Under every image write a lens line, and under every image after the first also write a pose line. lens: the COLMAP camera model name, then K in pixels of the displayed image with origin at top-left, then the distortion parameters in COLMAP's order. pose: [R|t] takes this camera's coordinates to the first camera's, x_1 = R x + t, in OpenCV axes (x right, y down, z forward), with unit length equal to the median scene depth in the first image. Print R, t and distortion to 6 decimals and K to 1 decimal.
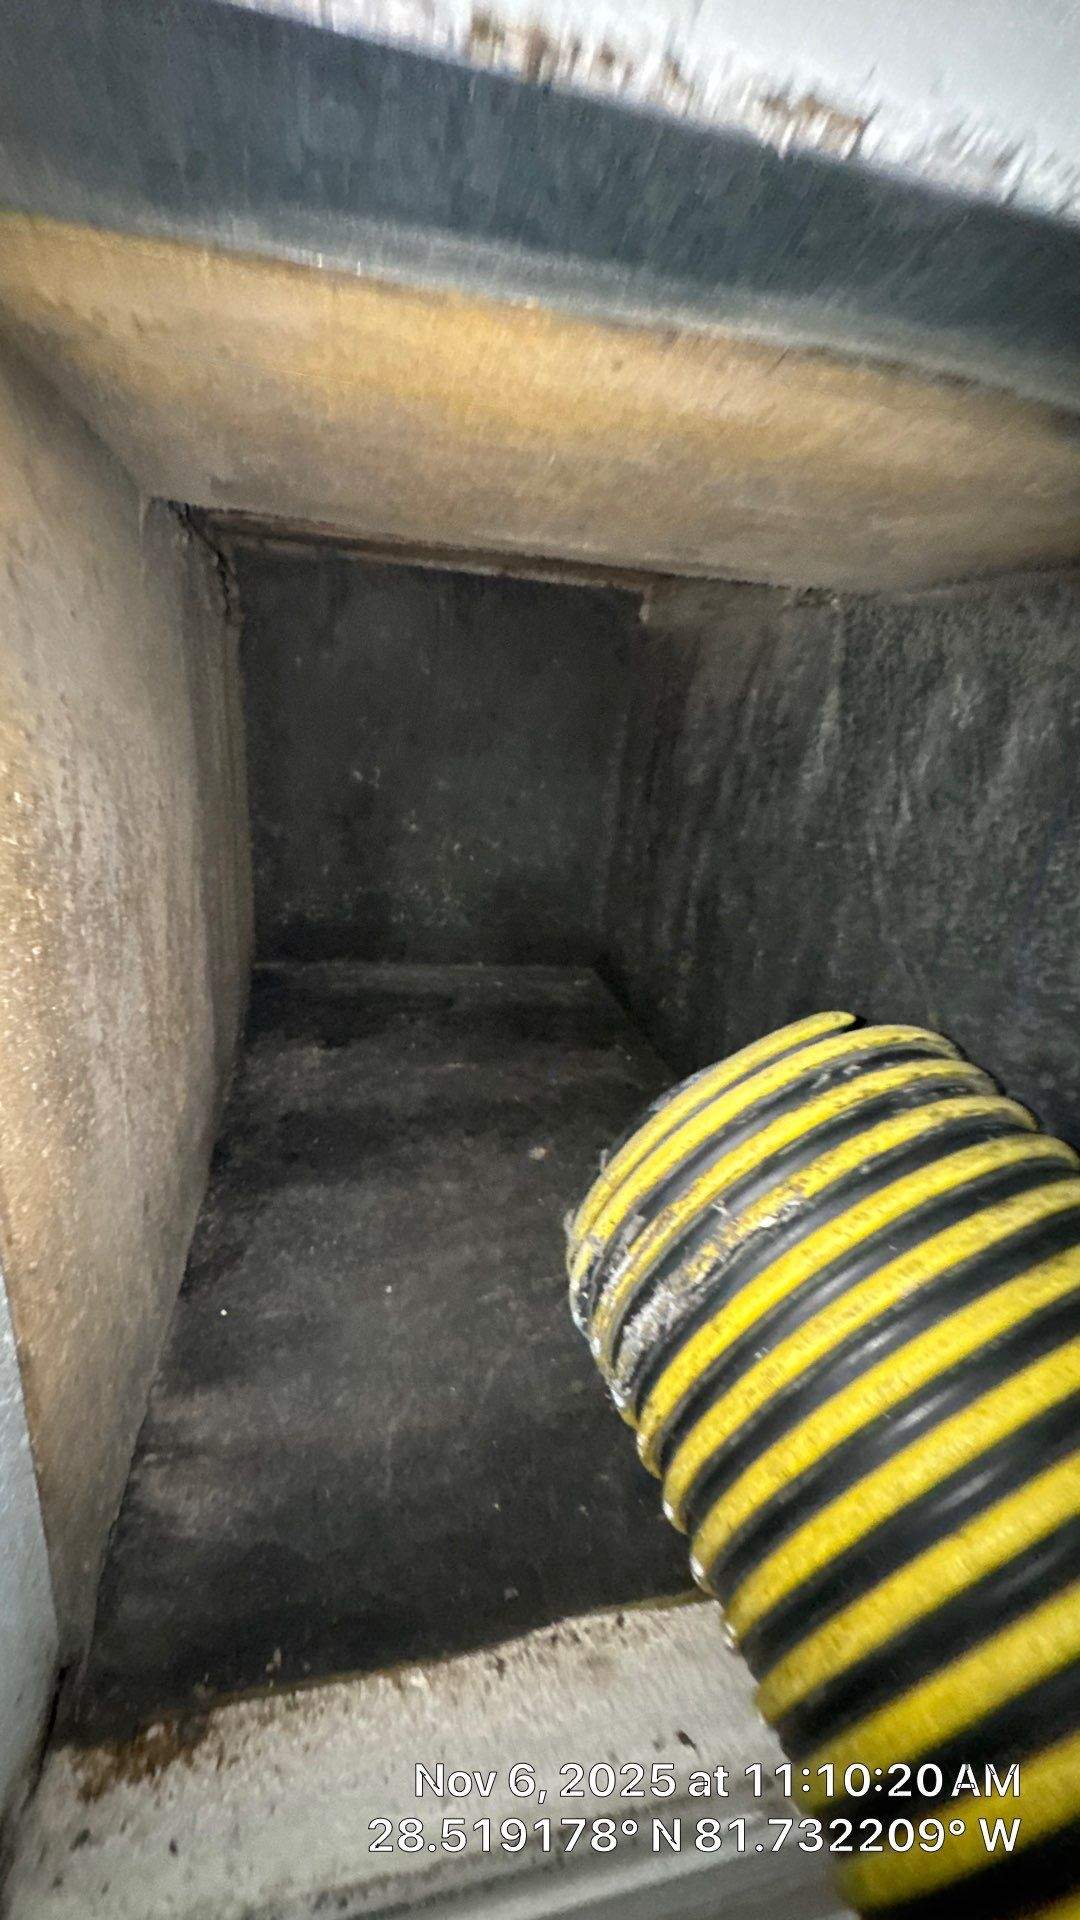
lens RADIAL K [[765.3, 0, 530.6], [0, 765.3, 954.3], [0, 0, 1]] dist [-0.001583, -0.000221]
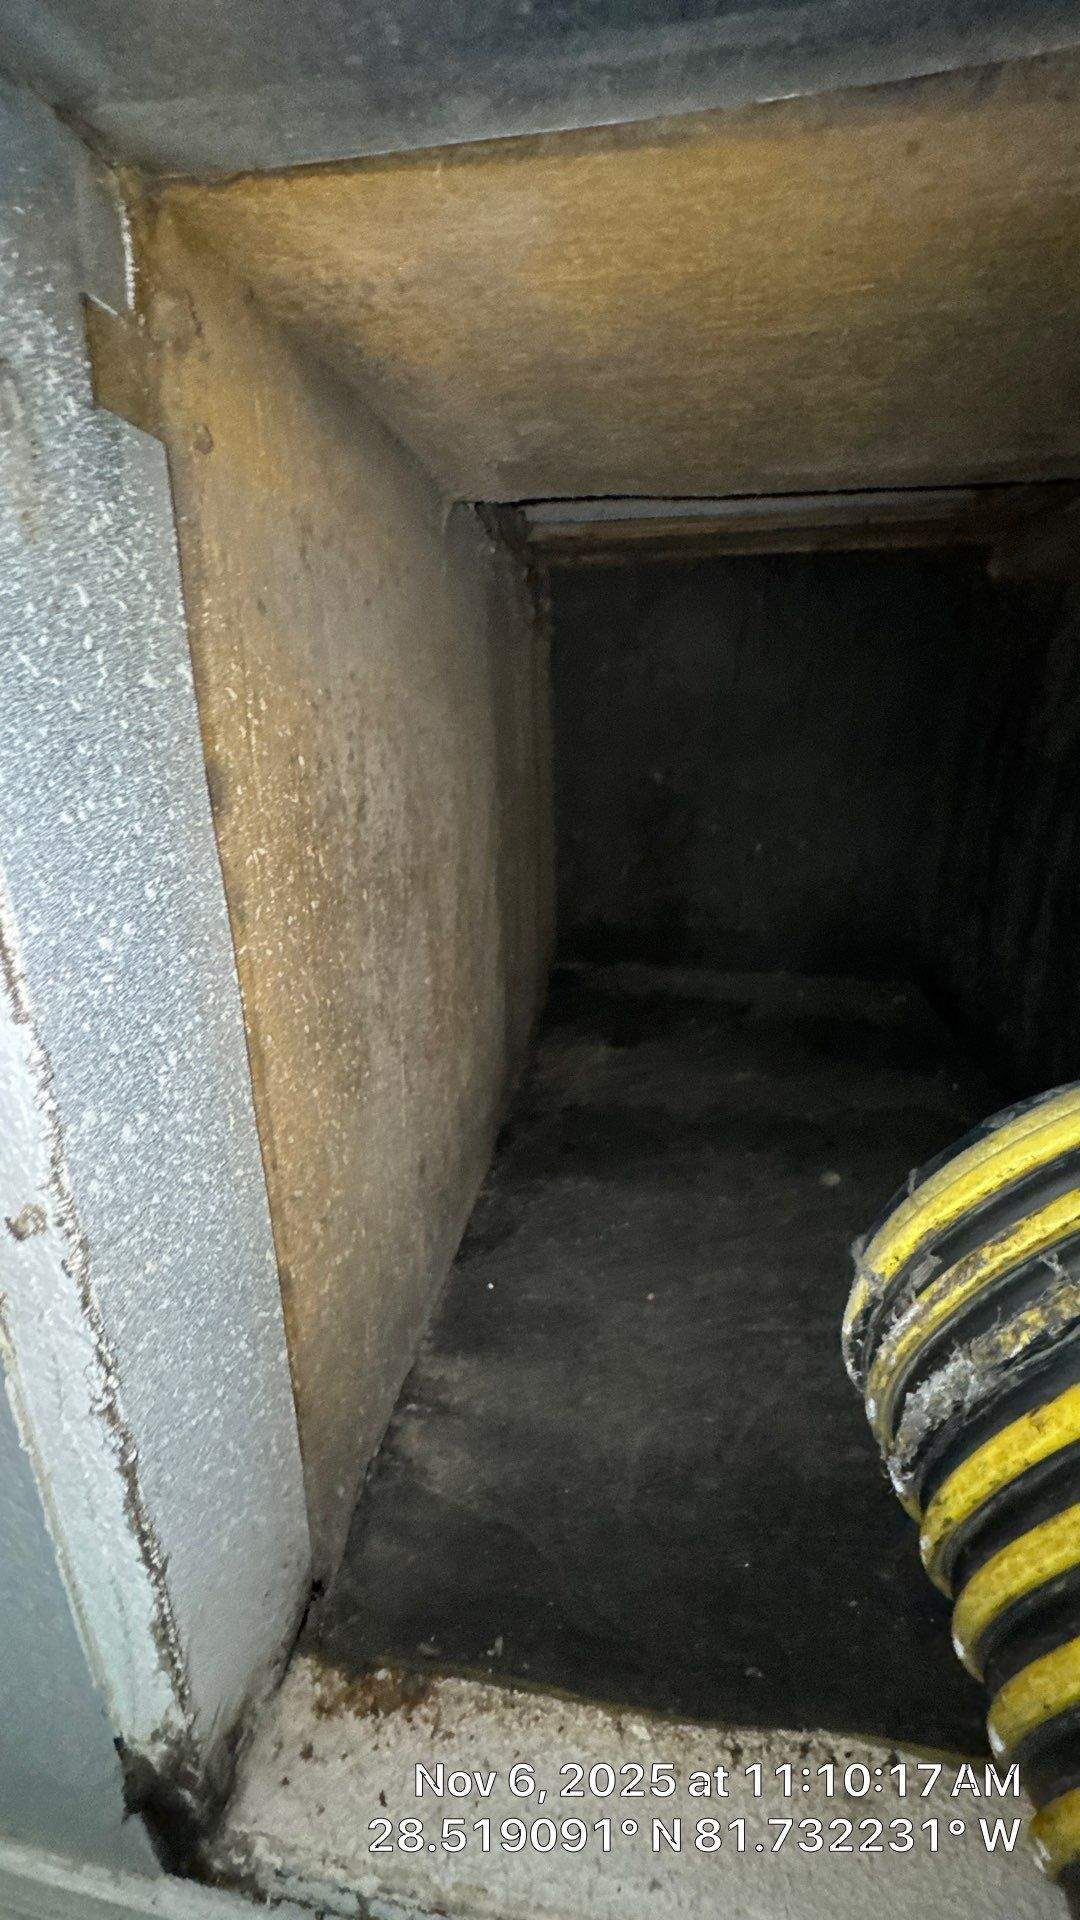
lens RADIAL K [[761.4, 0, 540.5], [0, 761.4, 957.5], [0, 0, 1]] dist [-0.002967, 0.000537]
pose [[0.923788, 0.034541, -0.381343, 0.033105], [-0.042652, 0.999008, -0.012836, 0.036179], [0.380521, 0.028123, 0.924345, 0.064472]]
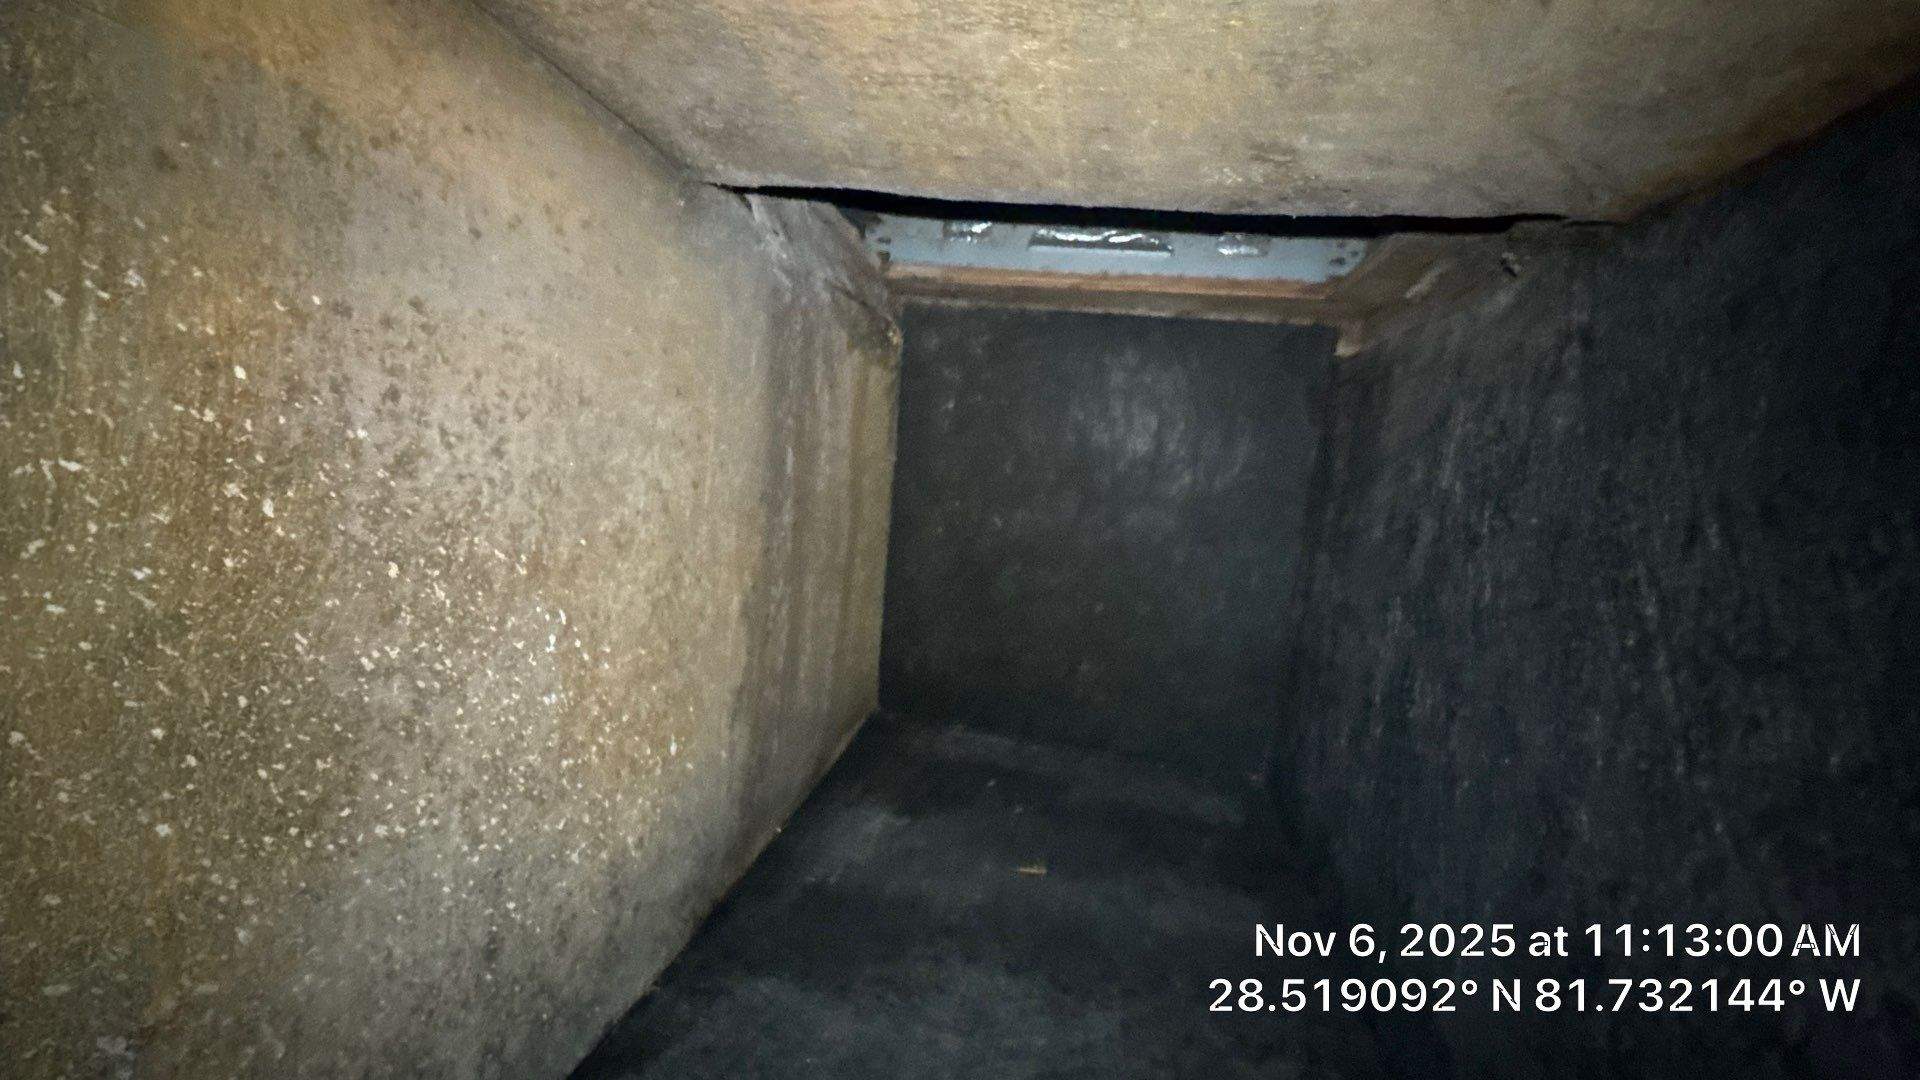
lens RADIAL K [[765.3, 0, 963.7], [0, 765.3, 543.3], [0, 0, 1]] dist [-0.001583, -0.000221]
pose [[0.918177, 0.057880, -0.391919, 0.189321], [-0.157046, 0.961398, -0.225941, 0.018646], [0.363713, 0.269004, 0.891824, 0.287415]]
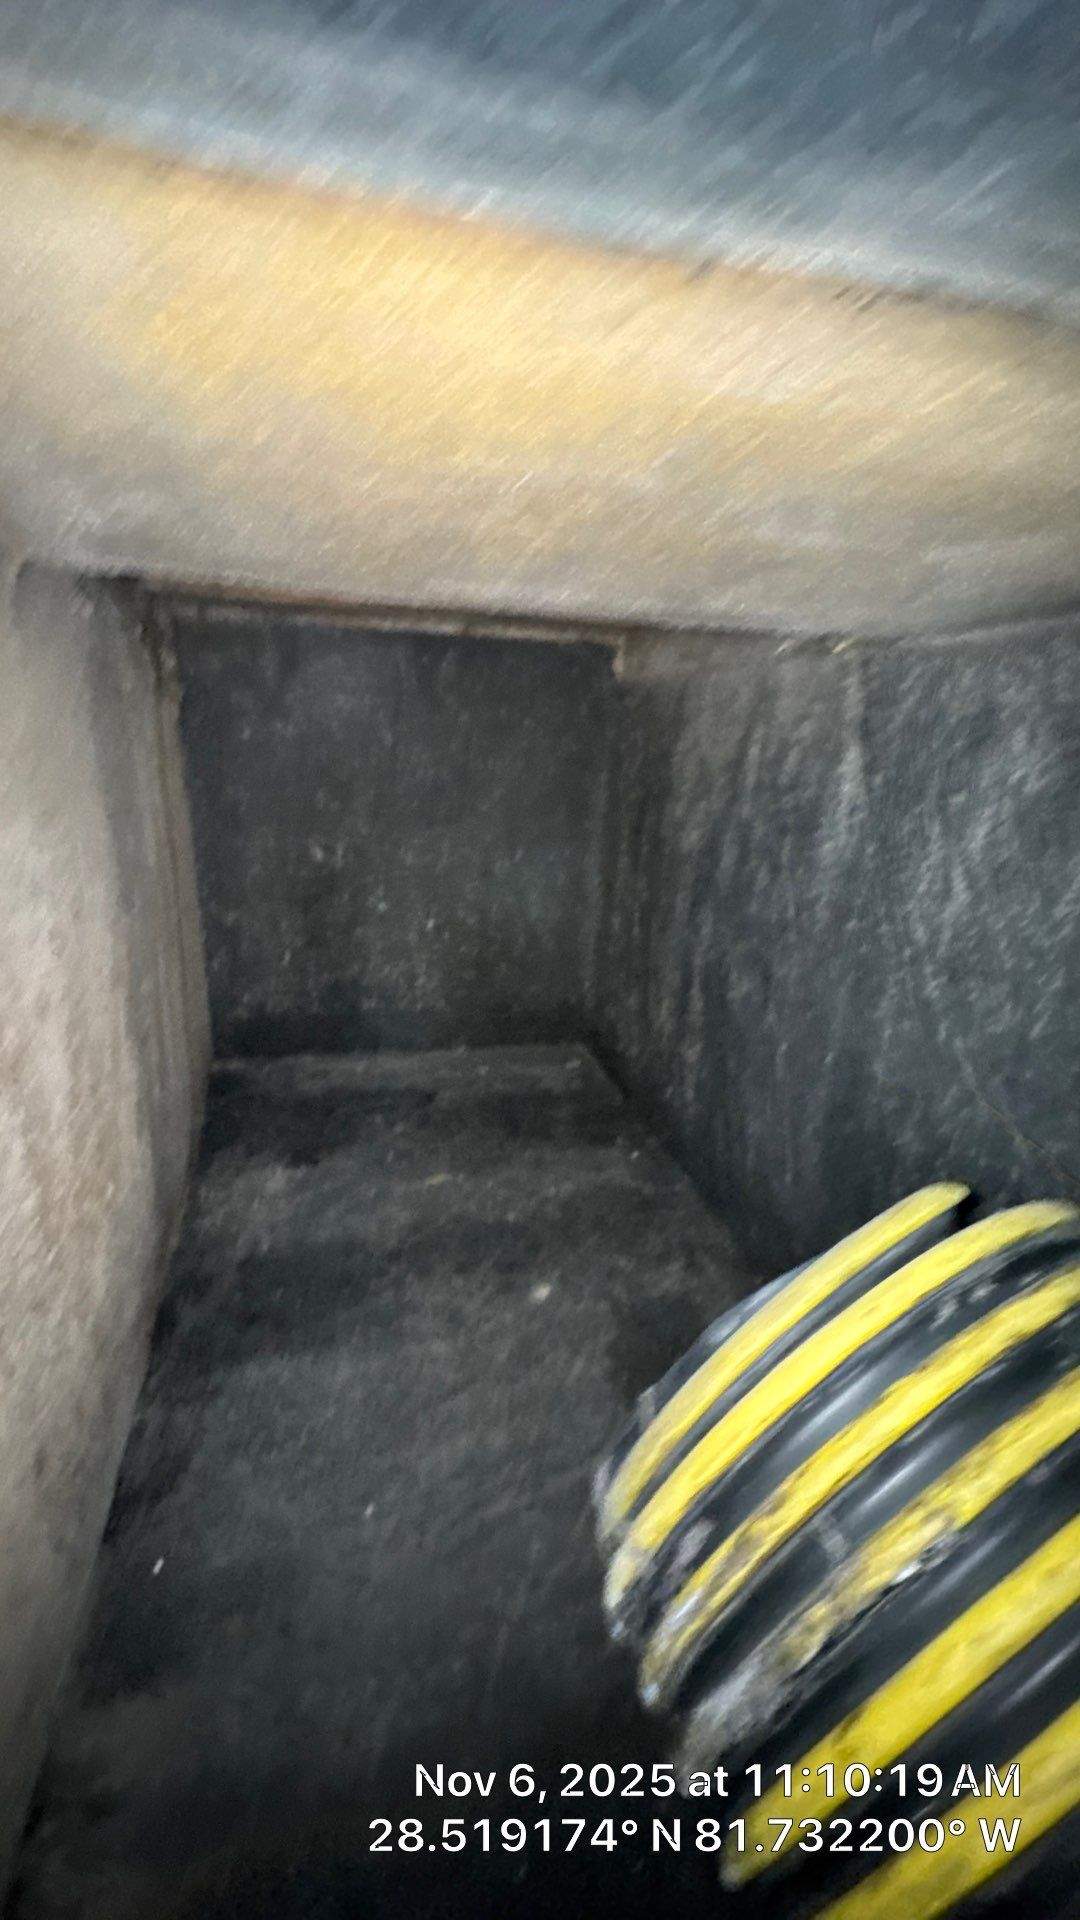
lens RADIAL K [[757.5, 0, 529.8], [0, 757.5, 960.9], [0, 0, 1]] dist [-0.001847, -0.000090]
pose [[0.998159, -0.054970, 0.025633, -0.004524], [0.056112, 0.997353, -0.046234, -0.089744], [-0.023023, 0.047587, 0.998602, 0.170853]]
